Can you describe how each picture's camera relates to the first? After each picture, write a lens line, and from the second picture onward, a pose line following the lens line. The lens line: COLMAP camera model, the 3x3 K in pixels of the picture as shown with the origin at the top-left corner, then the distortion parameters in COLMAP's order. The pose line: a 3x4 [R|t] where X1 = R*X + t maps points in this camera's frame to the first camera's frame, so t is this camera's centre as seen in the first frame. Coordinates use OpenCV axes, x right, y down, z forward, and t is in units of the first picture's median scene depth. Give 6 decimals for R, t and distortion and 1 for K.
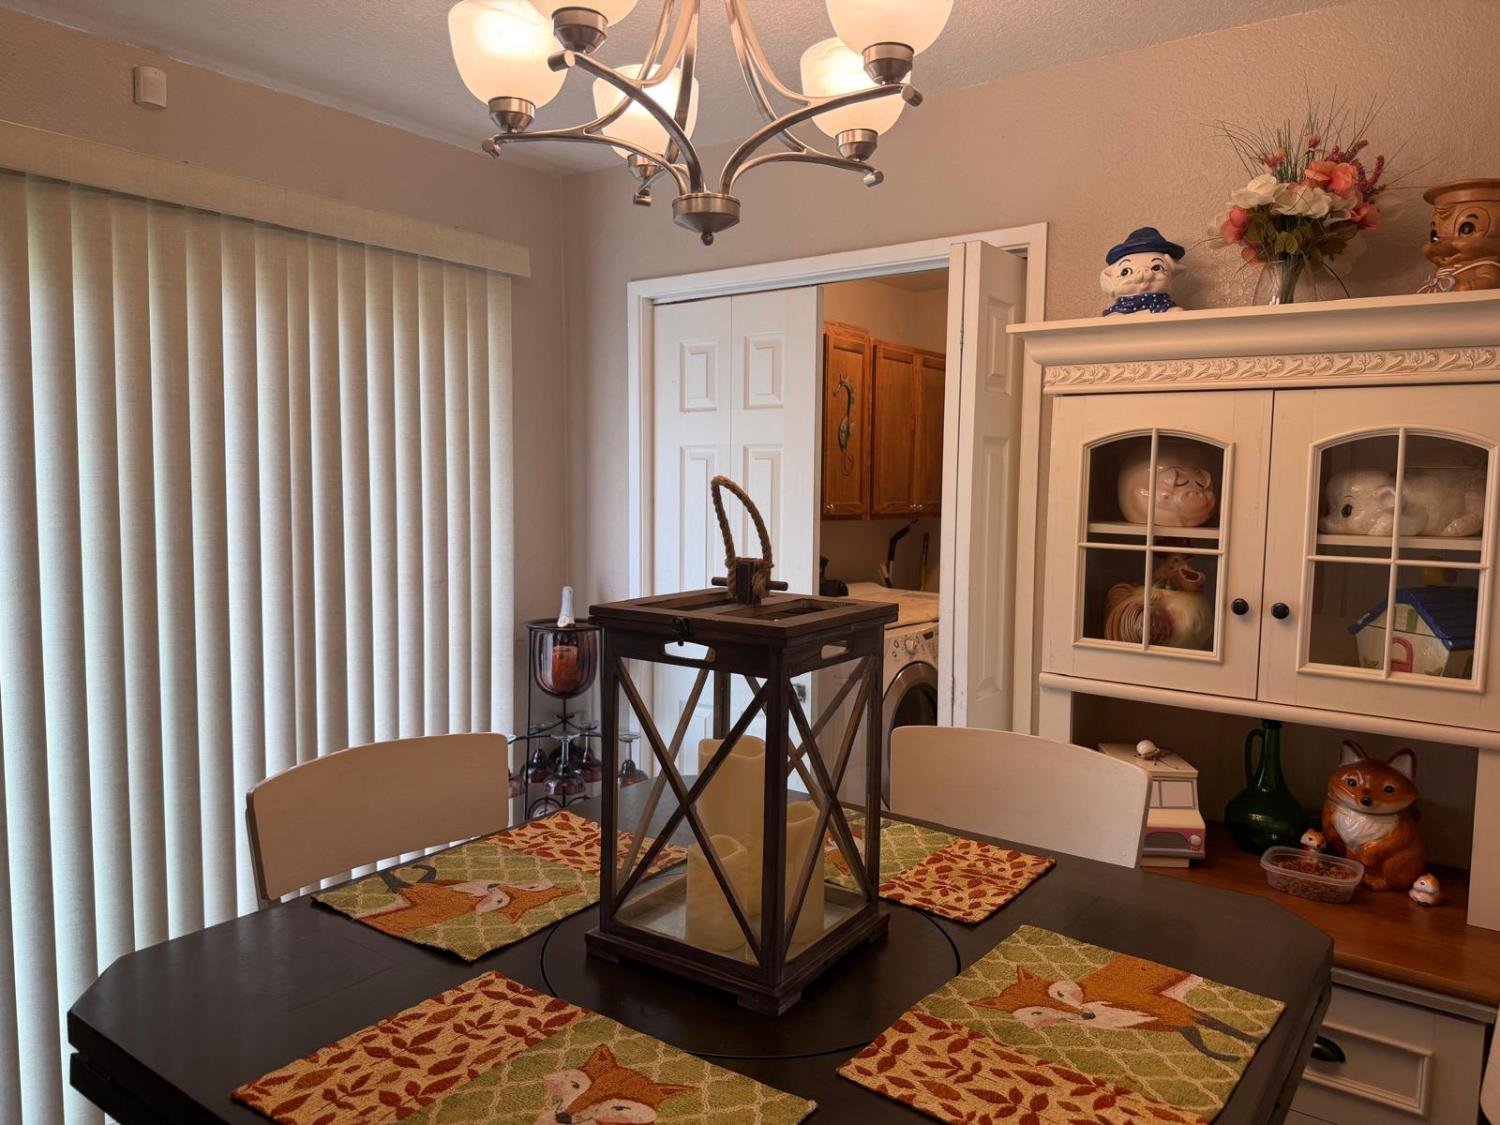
lens RADIAL K [[1050.9, 0, 742.1], [0, 1050.9, 564.3], [0, 0, 1]] dist [0.060001, -0.093608]
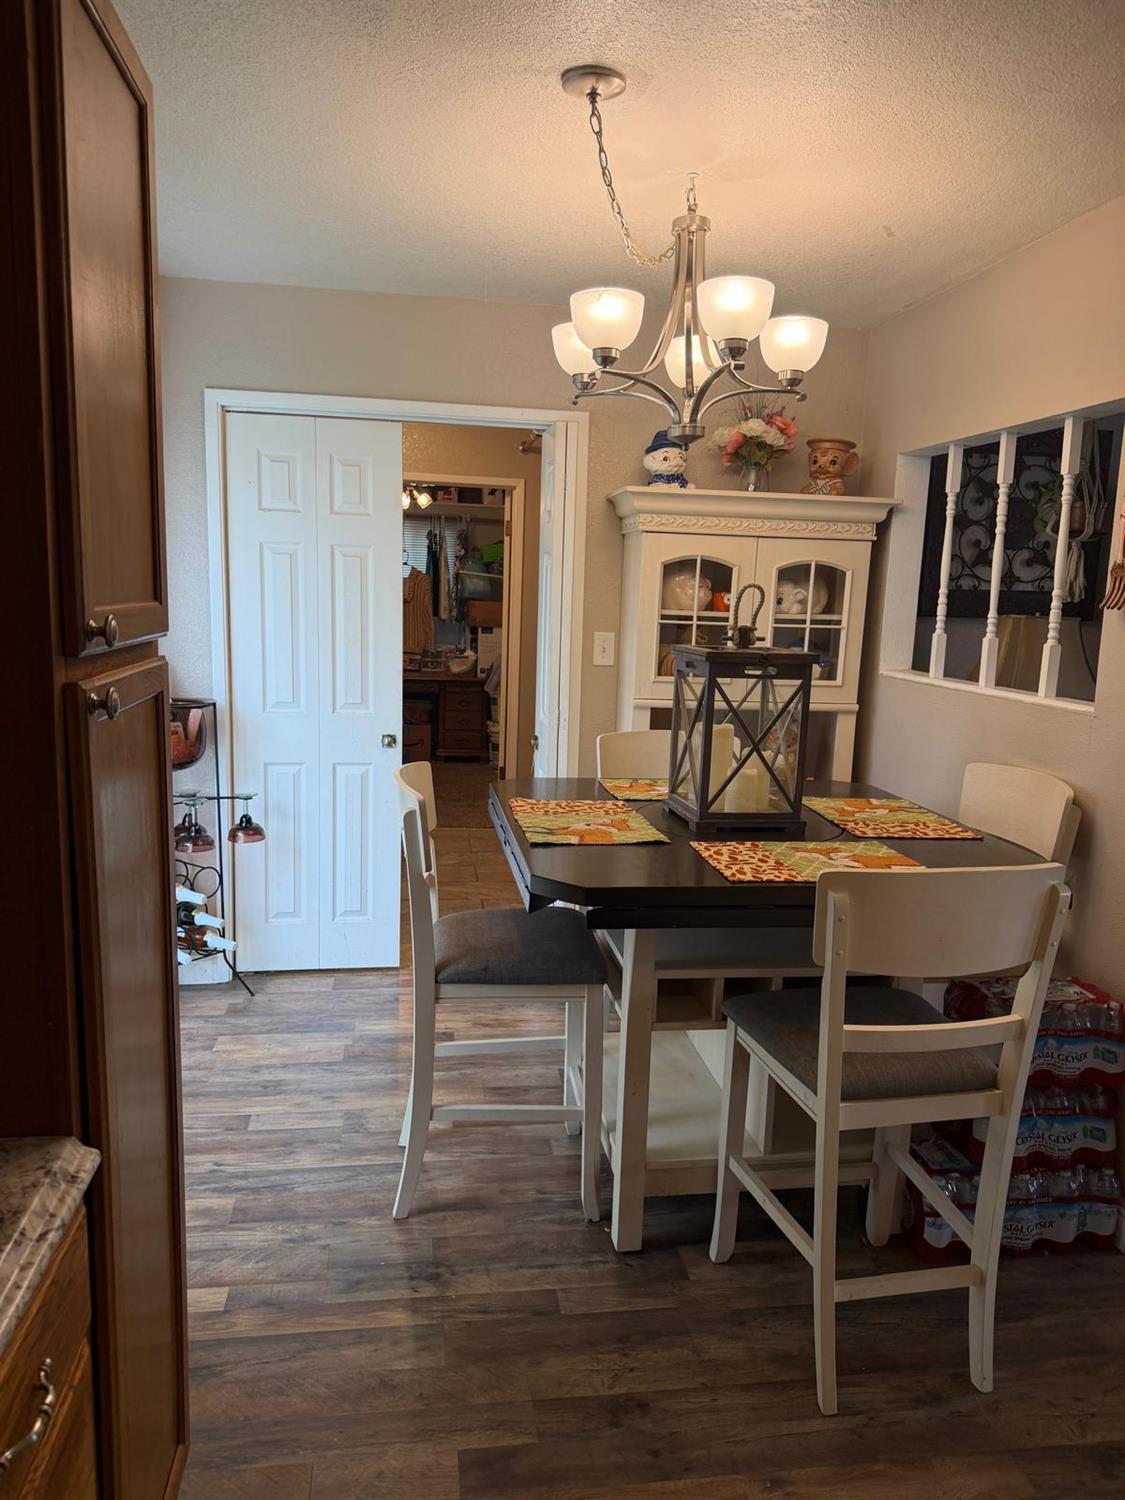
lens RADIAL K [[1050.9, 0, 559.3], [0, 1050.9, 773.4], [0, 0, 1]] dist [0.060001, -0.093608]
pose [[0.706308, -0.112830, 0.698855, -0.515046], [0.033205, 0.991410, 0.126504, 0.002411], [-0.707125, -0.066145, 0.703988, -0.052358]]
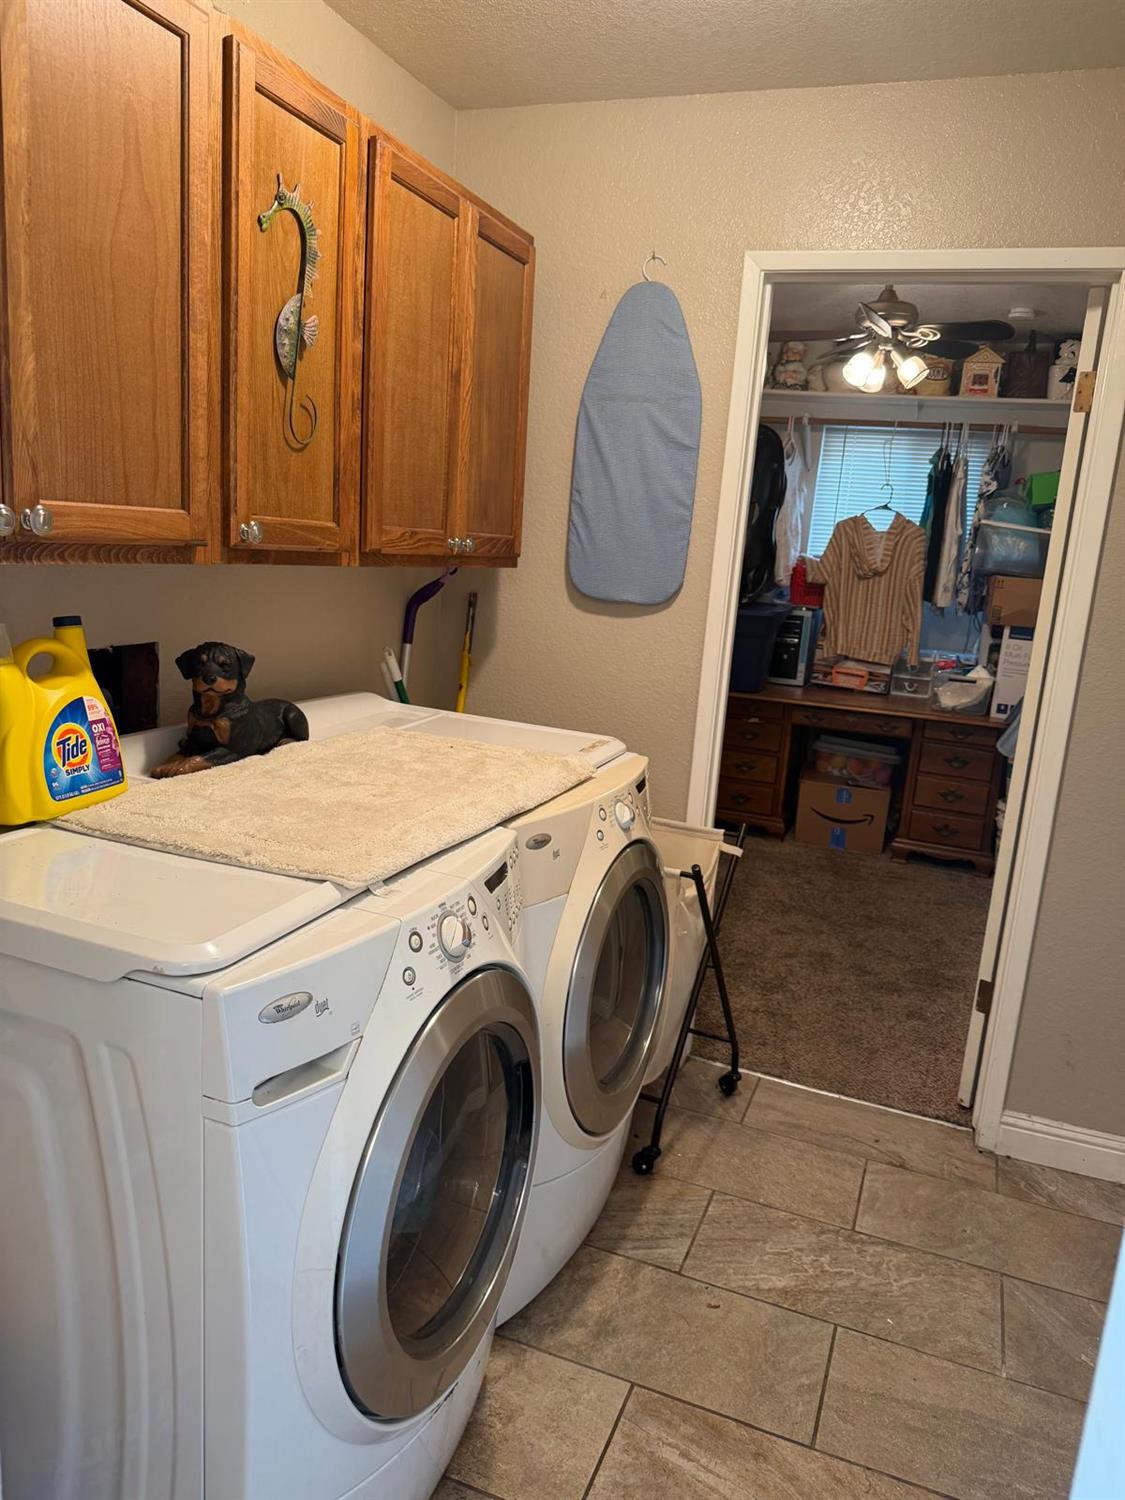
lens RADIAL K [[1050.9, 0, 552.7], [0, 1050.9, 752.4], [0, 0, 1]] dist [0.060001, -0.093608]
pose [[0.962058, -0.005057, 0.272798, 0.083281], [-0.032549, 0.990561, 0.133153, -0.027675], [-0.270896, -0.136980, 0.952813, 0.578274]]
